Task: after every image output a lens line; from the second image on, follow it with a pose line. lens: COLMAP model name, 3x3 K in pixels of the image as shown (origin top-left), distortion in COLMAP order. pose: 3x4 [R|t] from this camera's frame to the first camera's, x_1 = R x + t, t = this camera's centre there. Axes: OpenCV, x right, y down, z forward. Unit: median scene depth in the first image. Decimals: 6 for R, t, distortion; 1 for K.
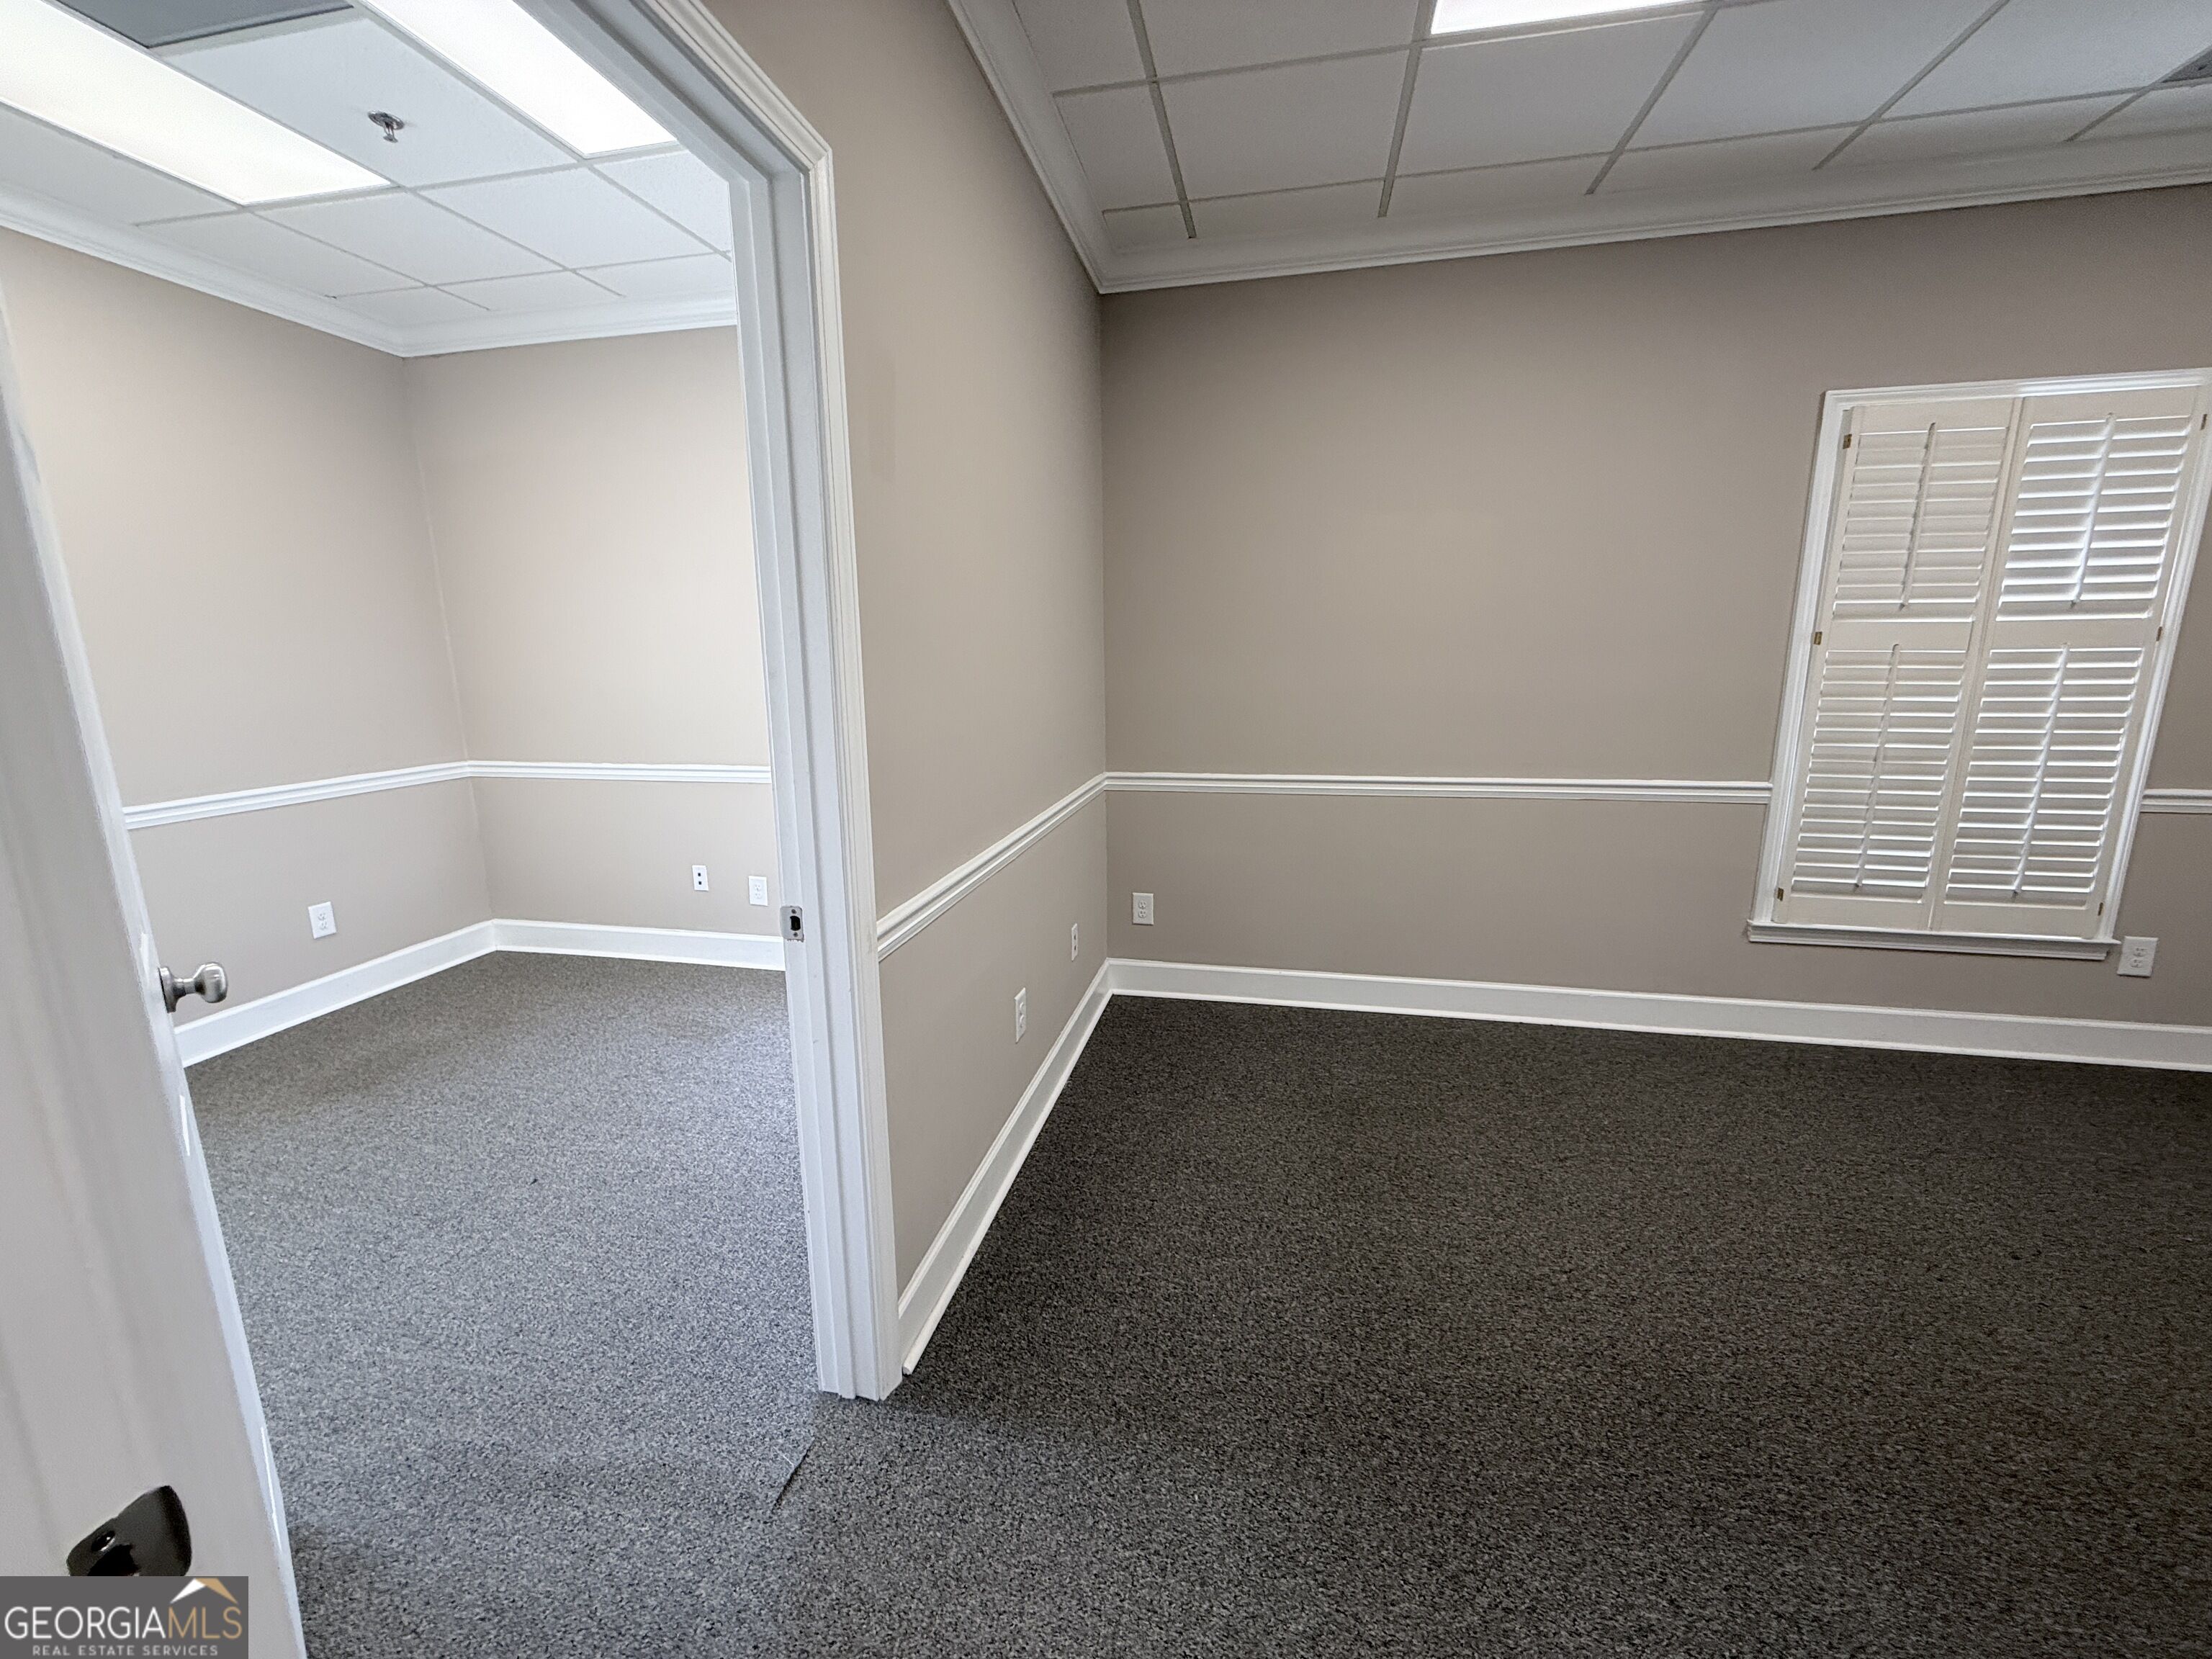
lens RADIAL K [[880.9, 0, 1109.9], [0, 880.9, 836.4], [0, 0, 1]] dist [0.000161, -0.000129]
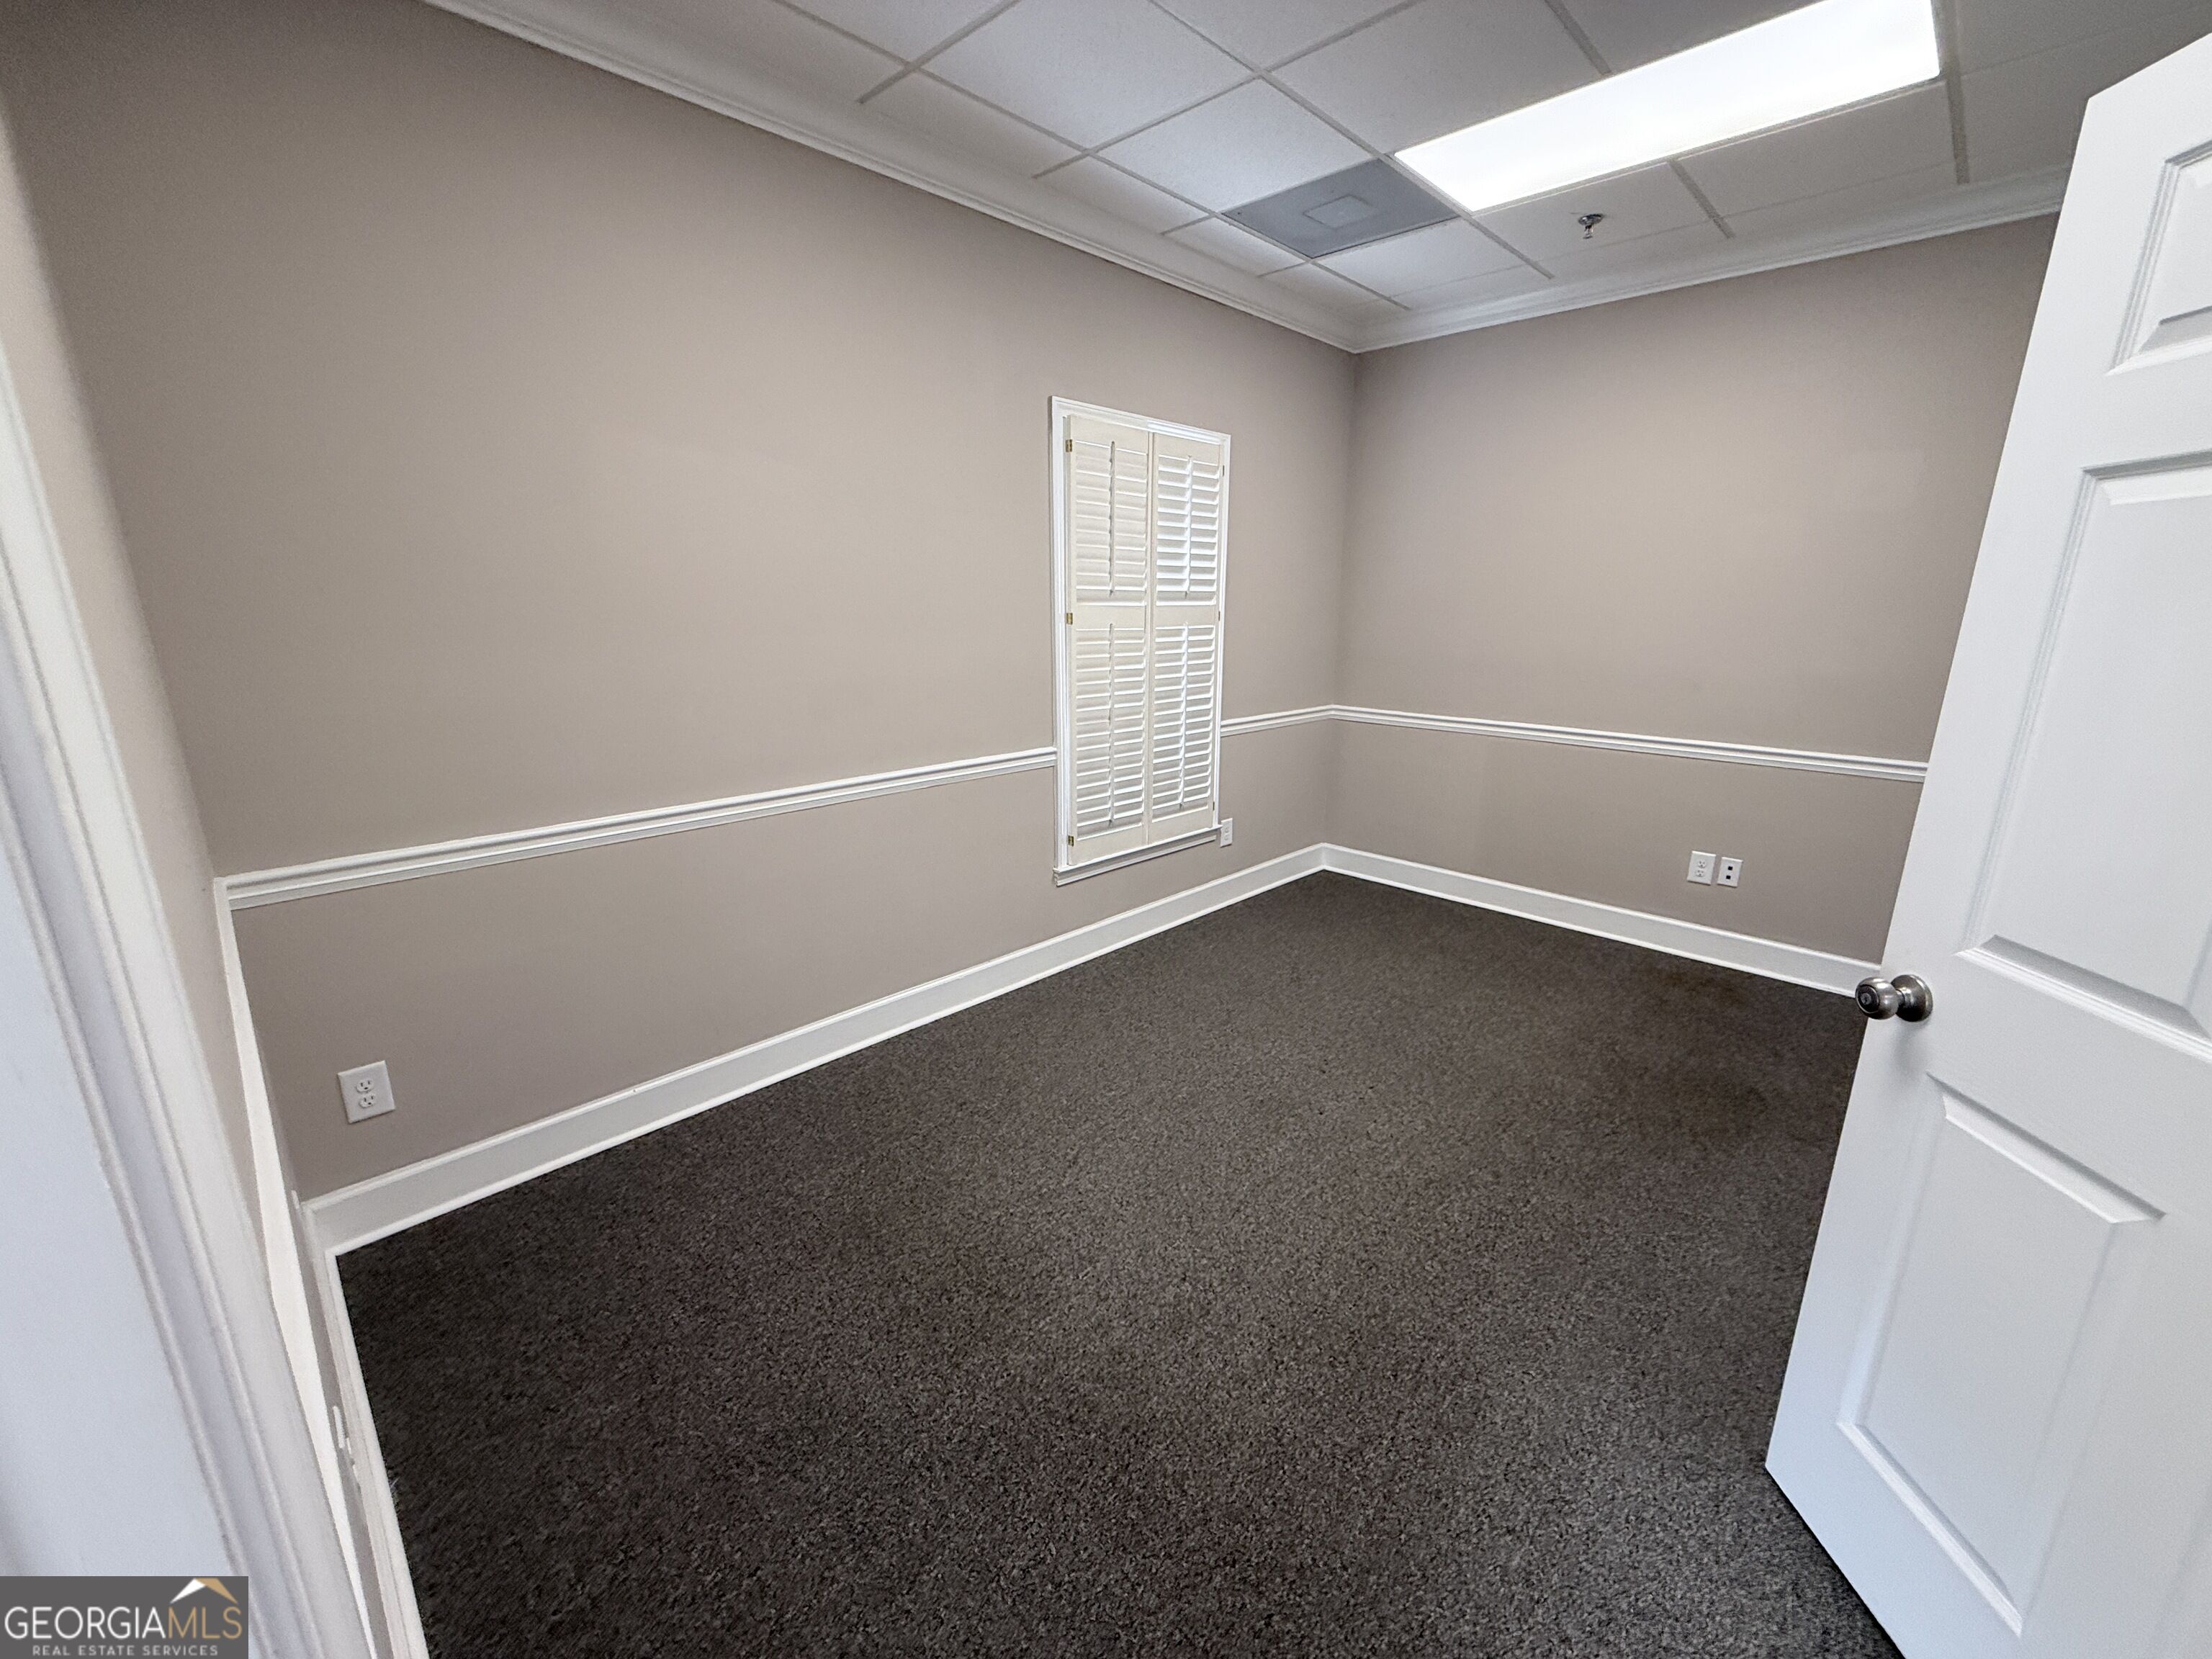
lens RADIAL K [[880.9, 0, 1110.9], [0, 880.9, 833.9], [0, 0, 1]] dist [0.000161, -0.000129]
pose [[0.542111, -0.204861, 0.814953, -0.166270], [0.158871, 0.977324, 0.139995, -0.106119], [-0.825152, 0.053579, 0.562364, 0.336469]]
